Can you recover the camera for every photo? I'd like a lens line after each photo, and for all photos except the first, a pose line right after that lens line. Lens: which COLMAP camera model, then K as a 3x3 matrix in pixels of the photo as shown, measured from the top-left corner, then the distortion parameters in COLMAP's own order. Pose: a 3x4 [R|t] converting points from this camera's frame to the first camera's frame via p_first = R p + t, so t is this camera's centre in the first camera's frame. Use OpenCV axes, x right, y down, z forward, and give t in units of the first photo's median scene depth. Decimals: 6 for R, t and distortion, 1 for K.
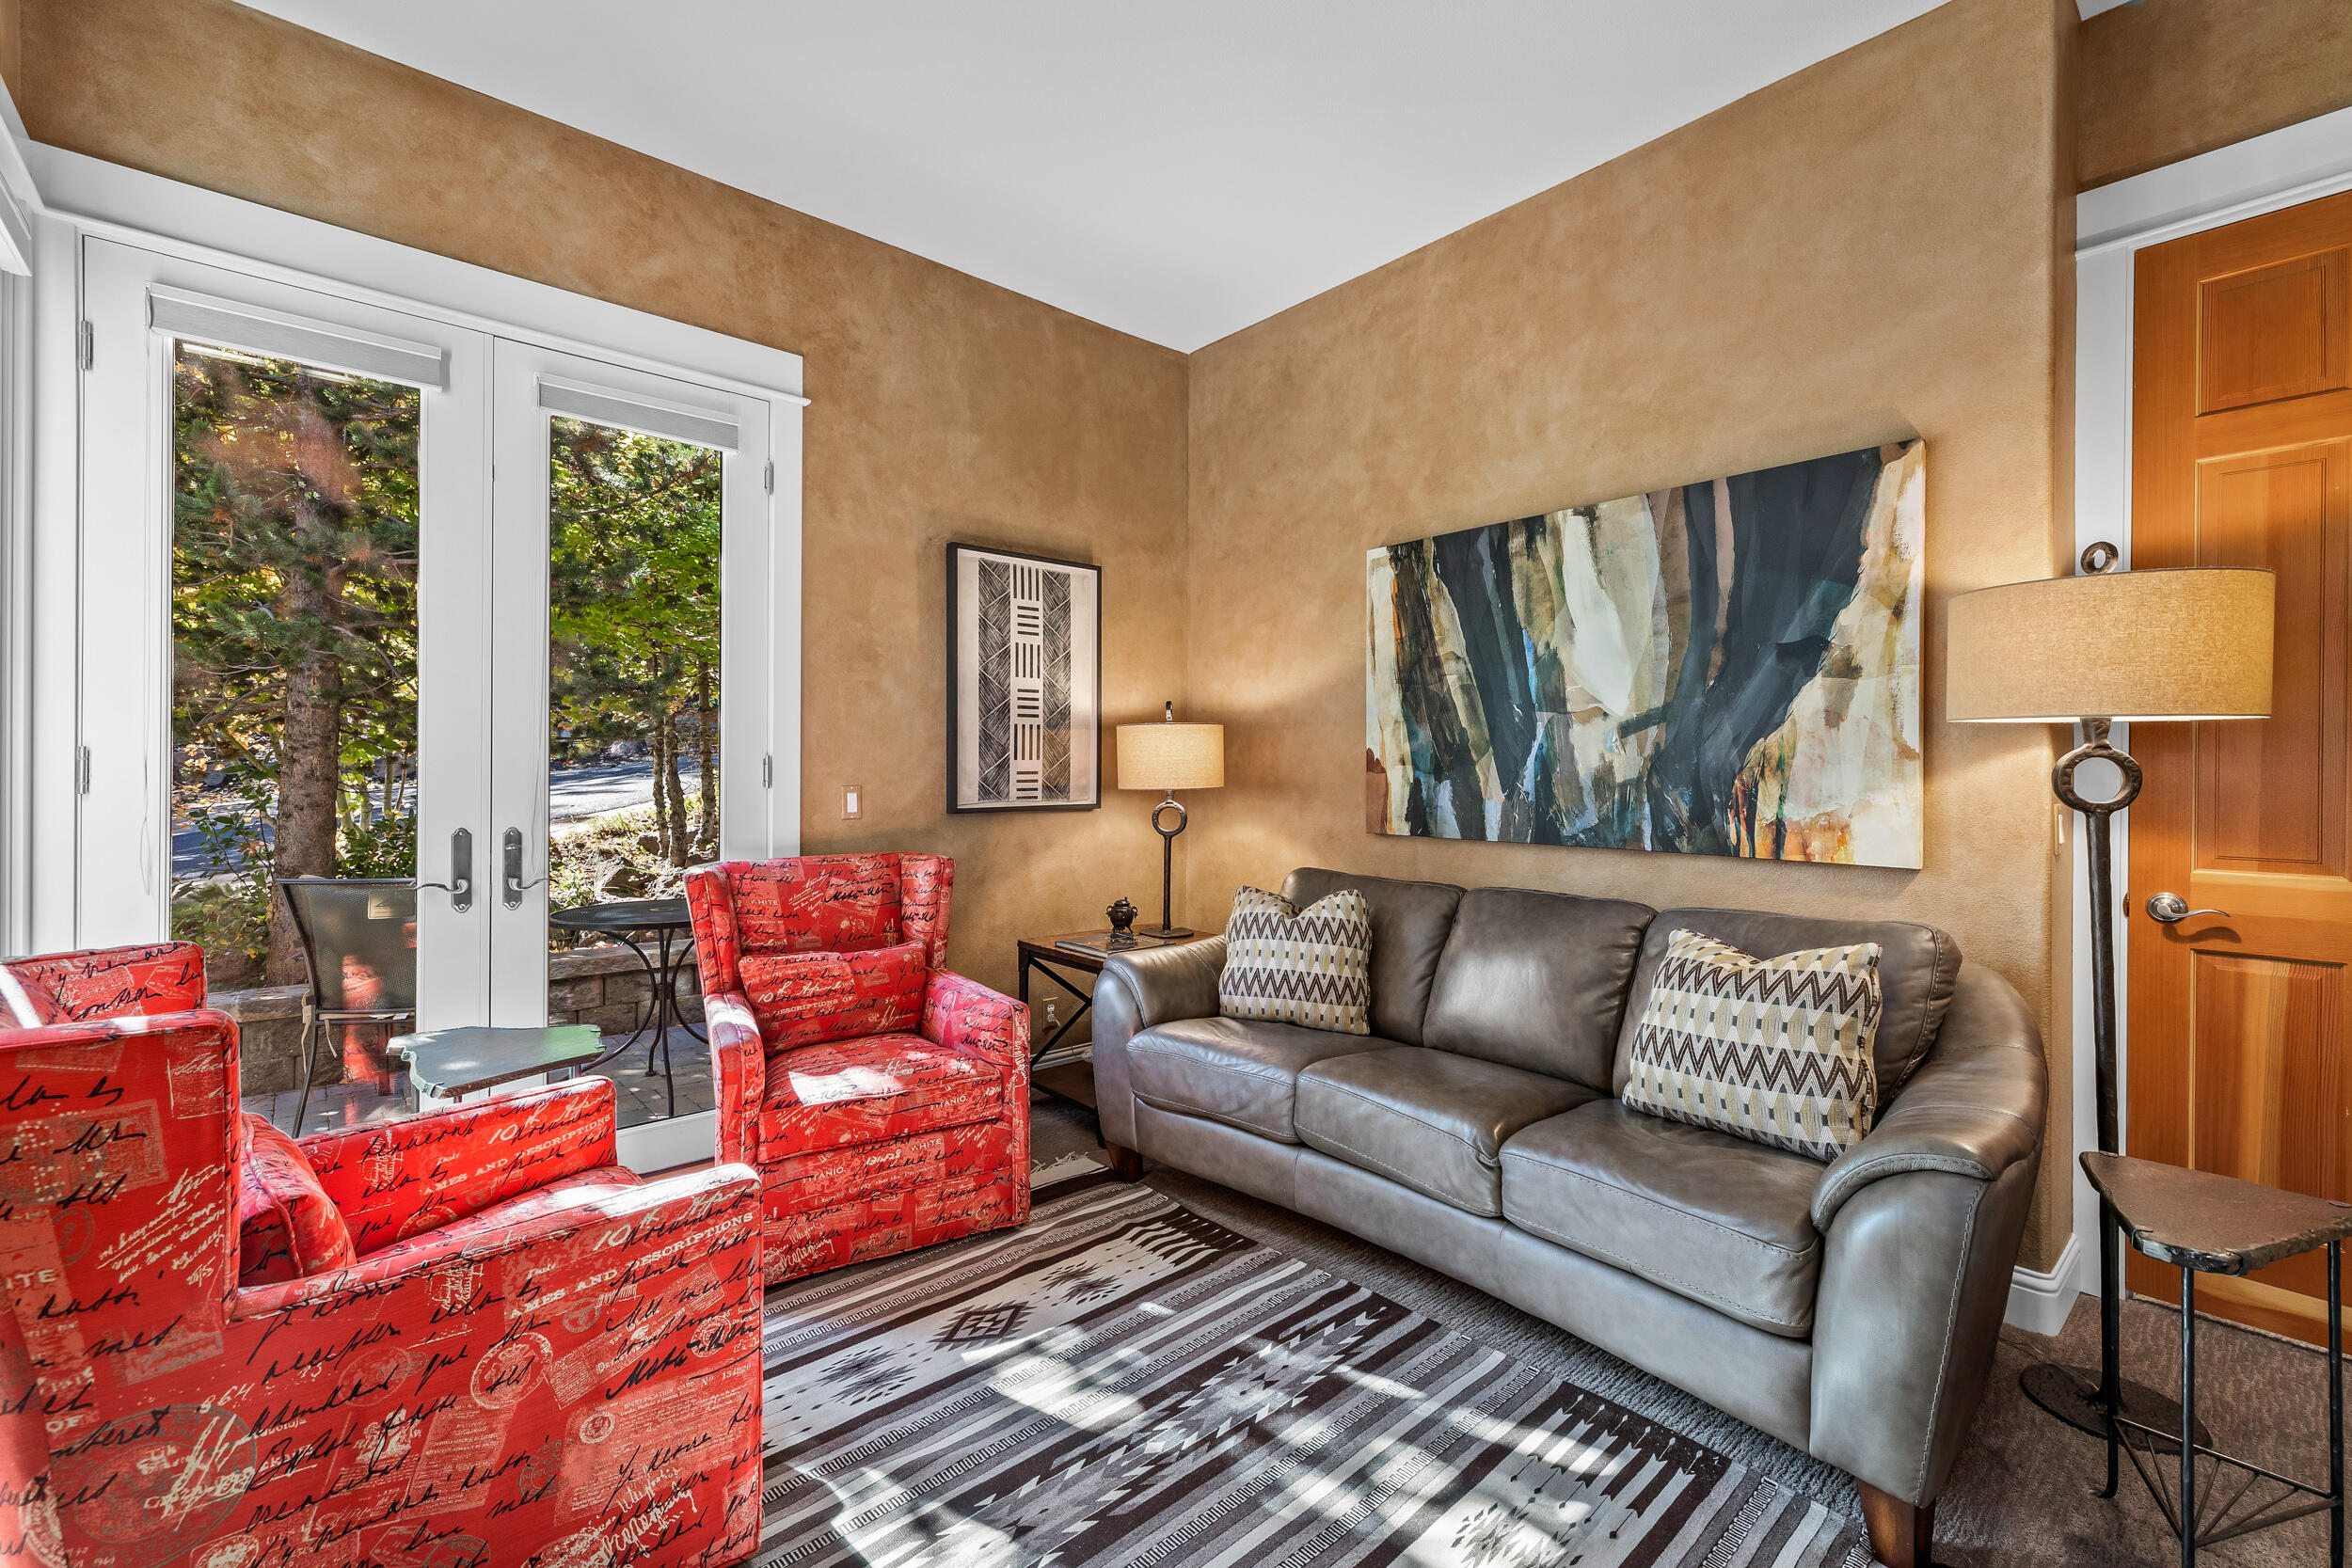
lens RADIAL K [[1001.6, 0, 1131.8], [0, 1001.6, 759.9], [0, 0, 1]] dist [0.003991, 0.000002]
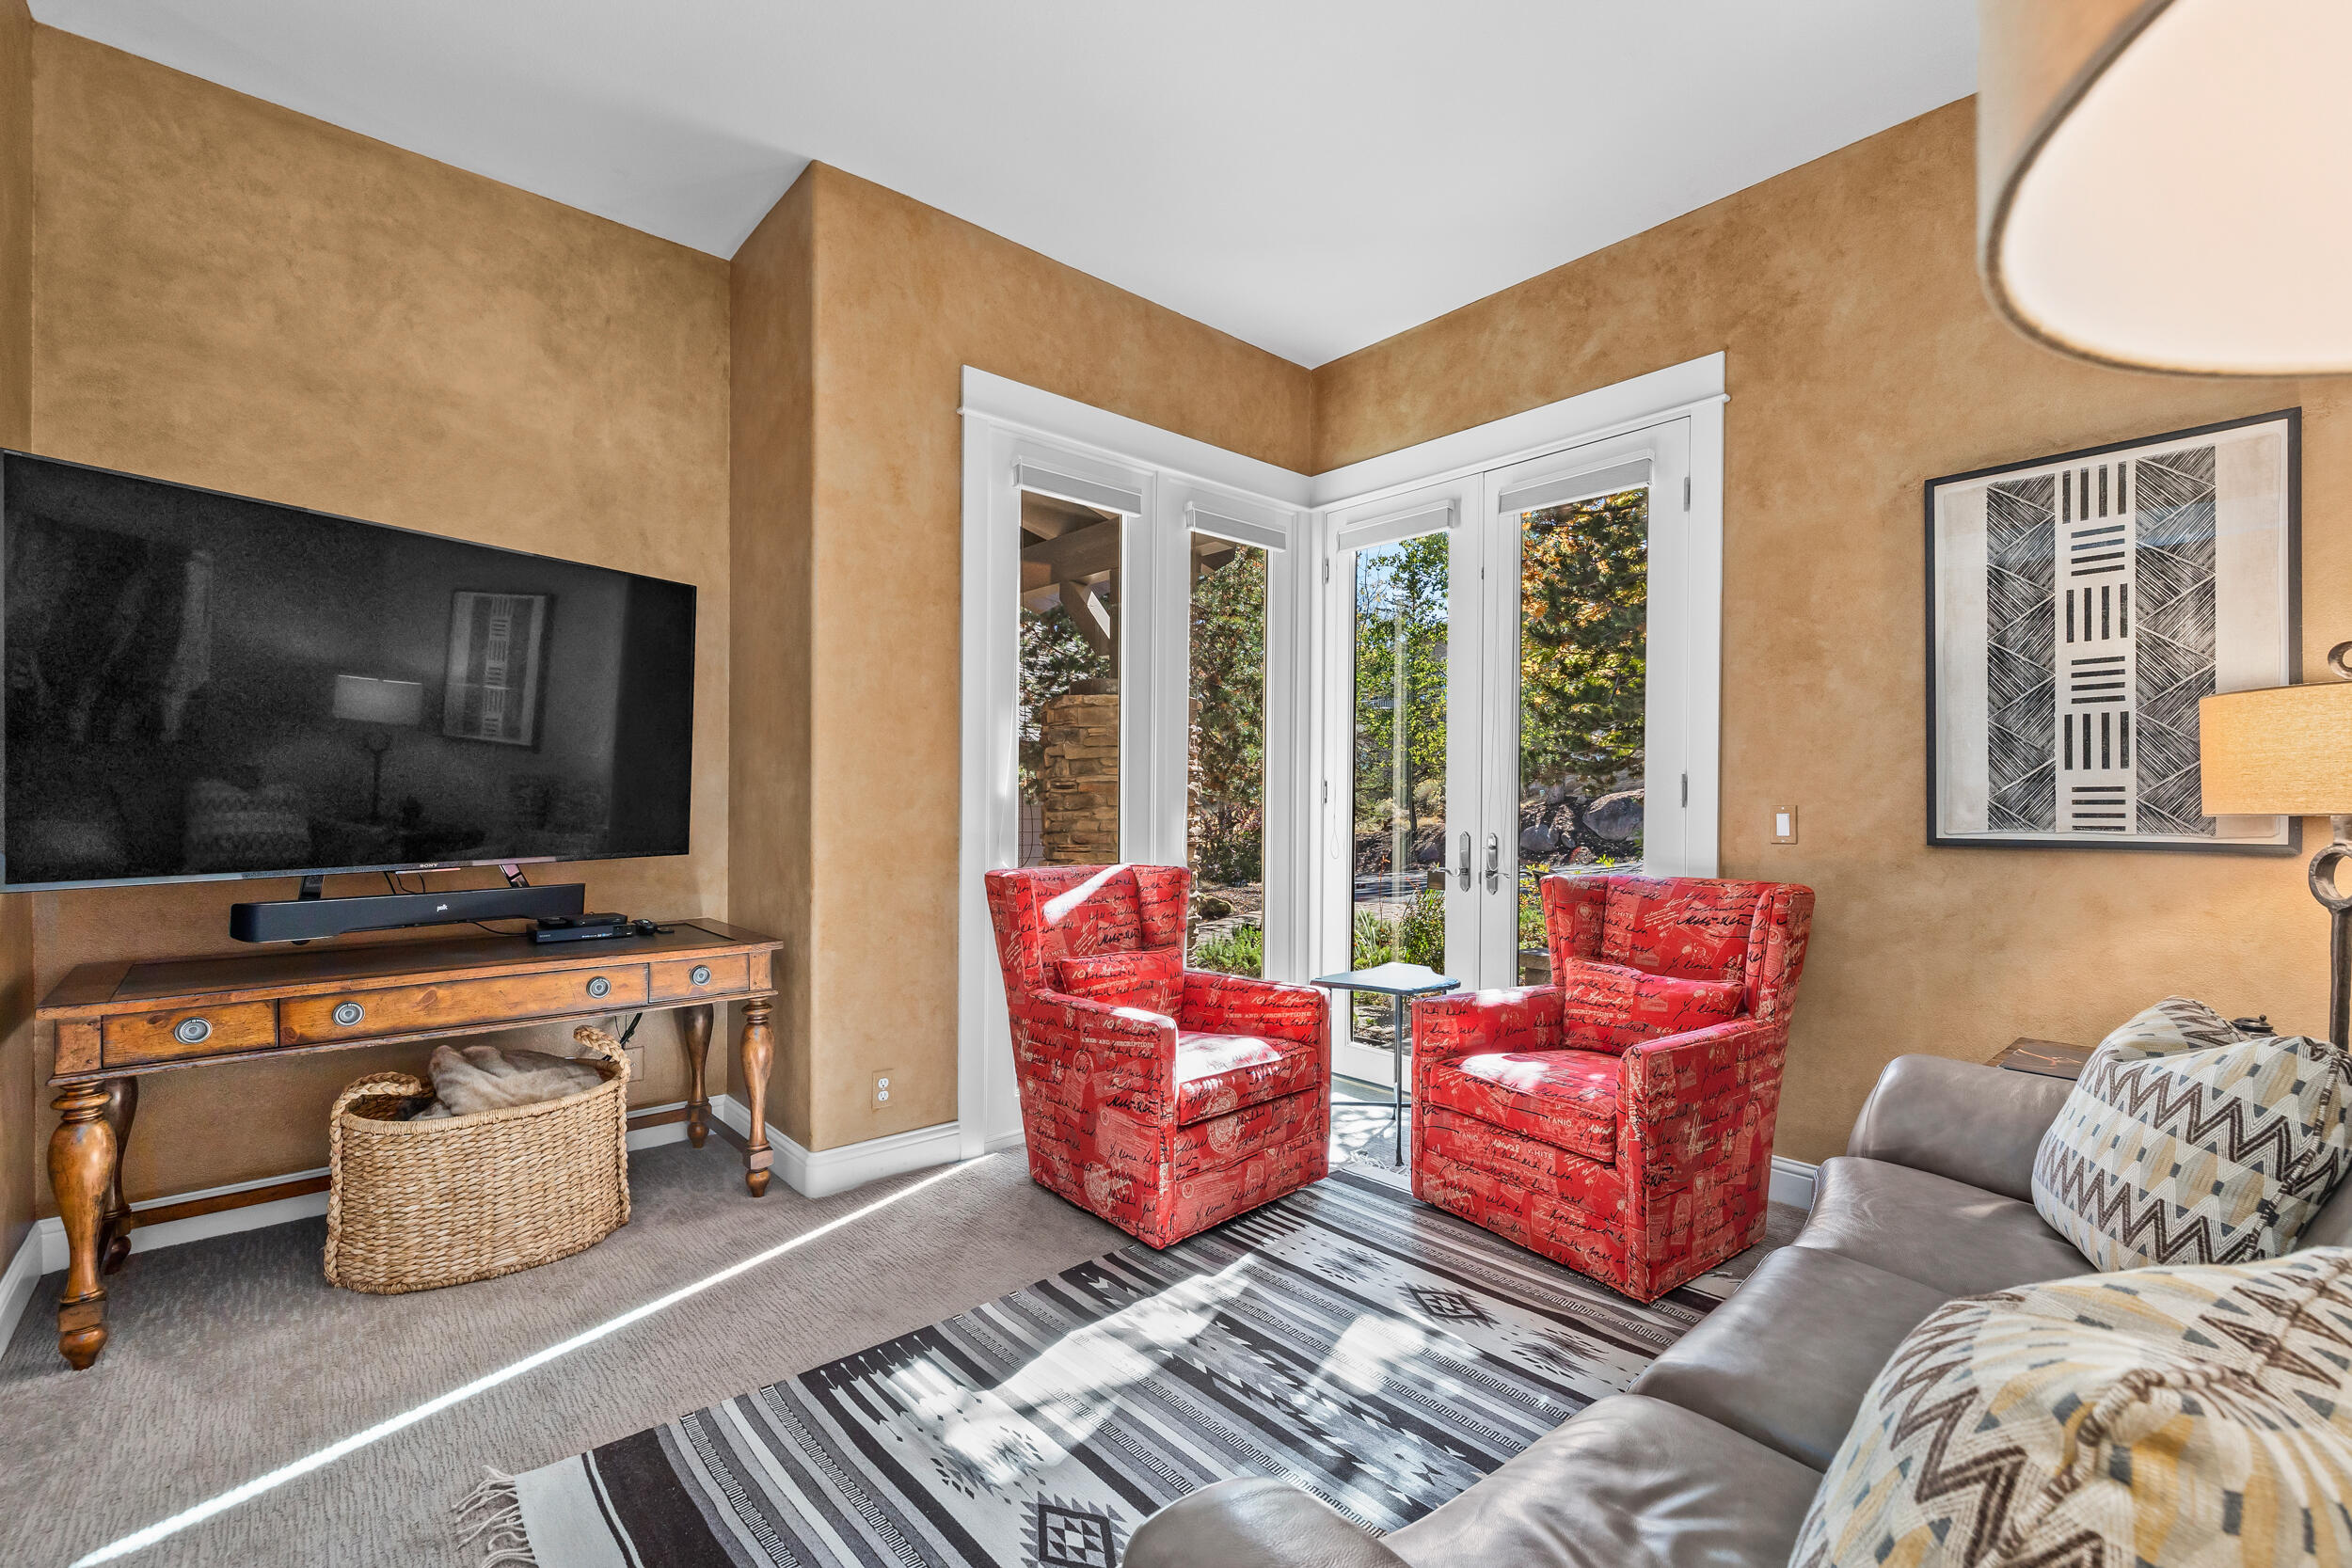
lens RADIAL K [[1001.6, 0, 1171.7], [0, 1001.6, 796.8], [0, 0, 1]] dist [0.003991, 0.000002]
pose [[0.026222, -0.009581, -0.999610, 0.599720], [0.003627, 0.999948, -0.009489, 0.025073], [0.999650, -0.003377, 0.026256, 0.454371]]
